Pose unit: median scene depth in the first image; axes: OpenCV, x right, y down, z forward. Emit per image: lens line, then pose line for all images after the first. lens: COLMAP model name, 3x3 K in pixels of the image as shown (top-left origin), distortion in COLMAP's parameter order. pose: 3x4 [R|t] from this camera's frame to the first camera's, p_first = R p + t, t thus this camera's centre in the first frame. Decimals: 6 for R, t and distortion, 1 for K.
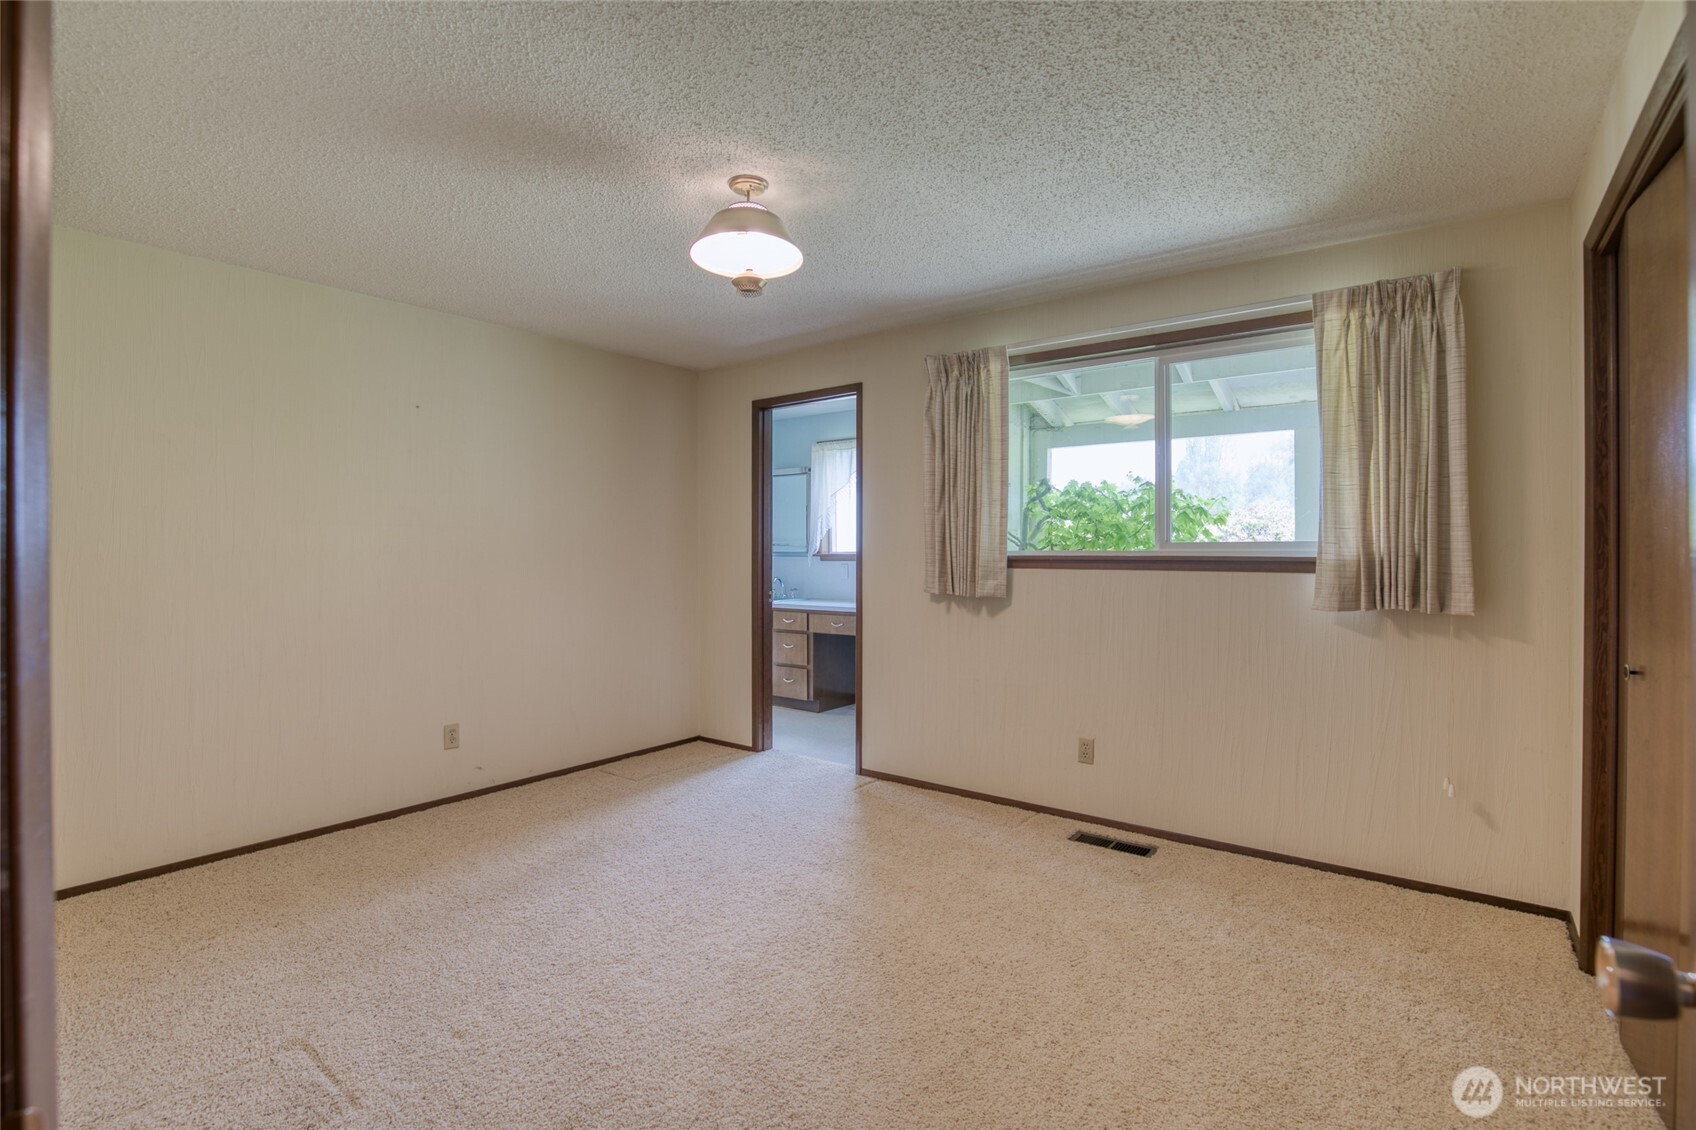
lens RADIAL K [[801.5, 0, 851.7], [0, 801.5, 553.6], [0, 0, 1]] dist [-0.031283, 0.000193]
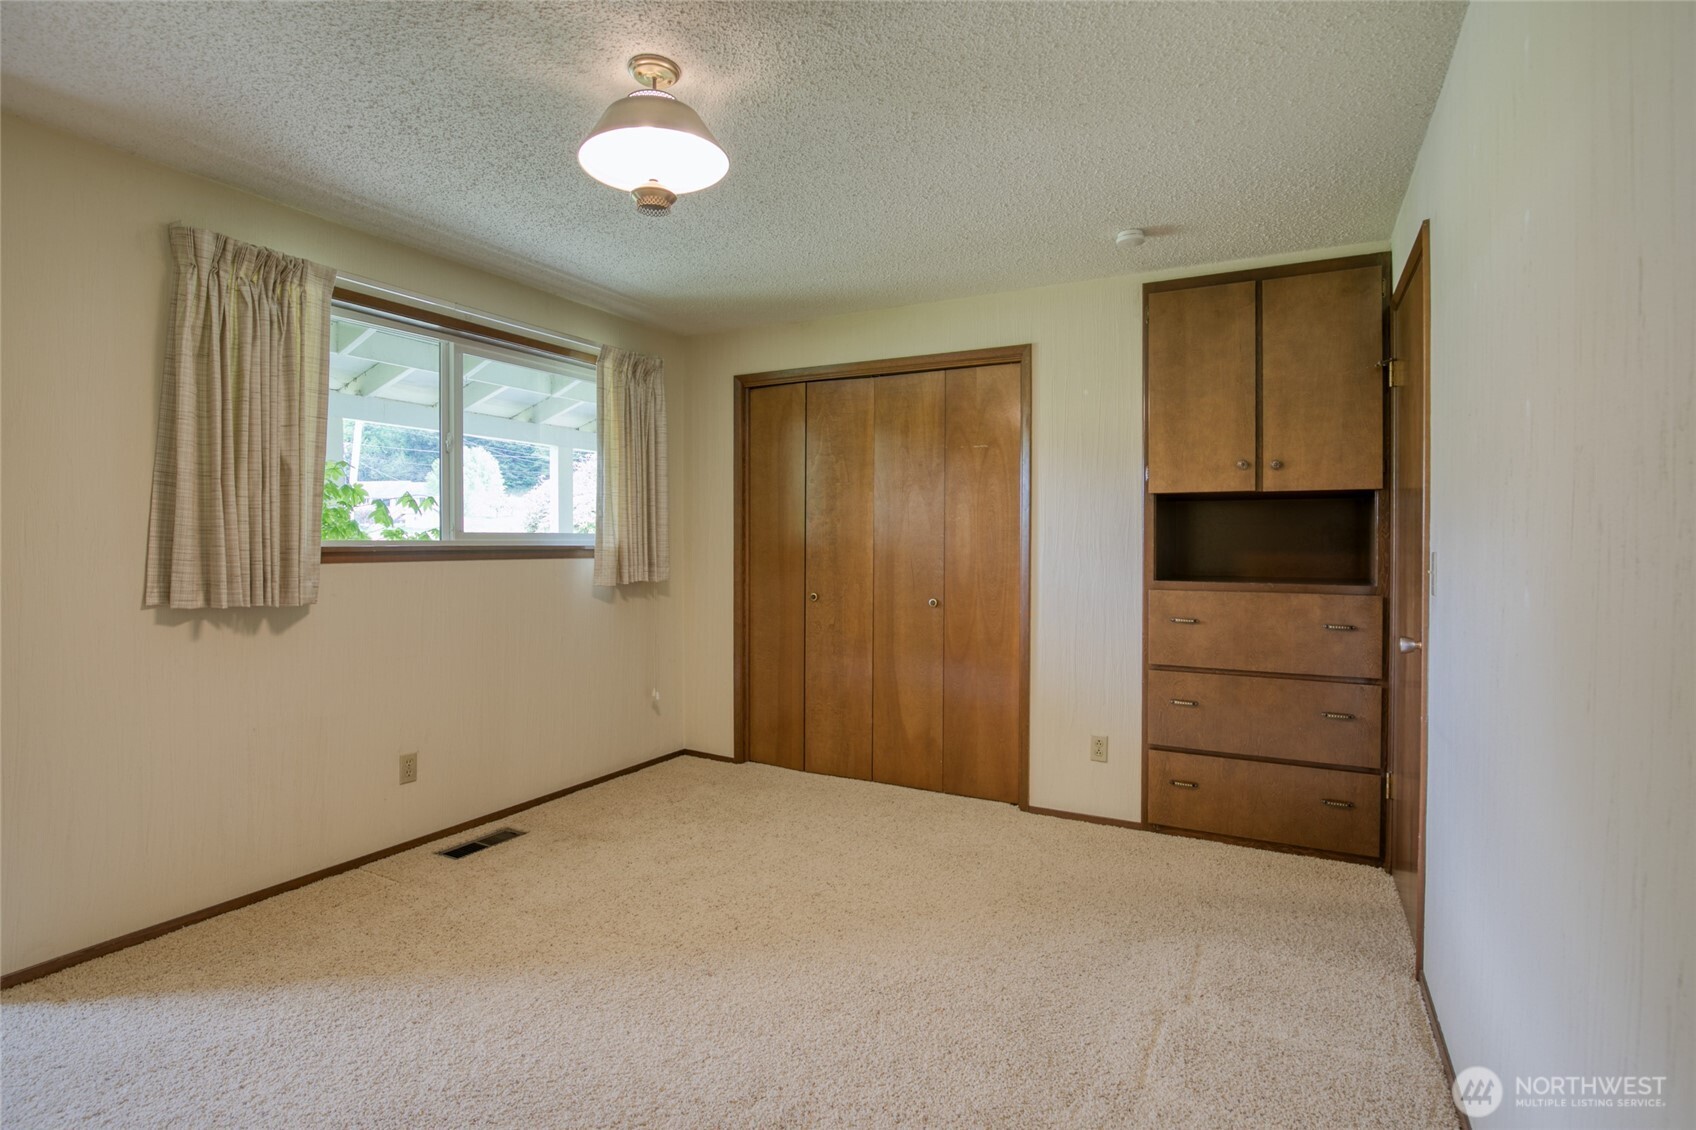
lens RADIAL K [[801.5, 0, 851.7], [0, 801.5, 553.6], [0, 0, 1]] dist [-0.031283, 0.000193]
pose [[-0.159706, -0.011579, 0.987097, -0.667442], [0.006817, 0.999894, 0.012832, 0.002789], [-0.987141, 0.008778, -0.159610, 0.680034]]
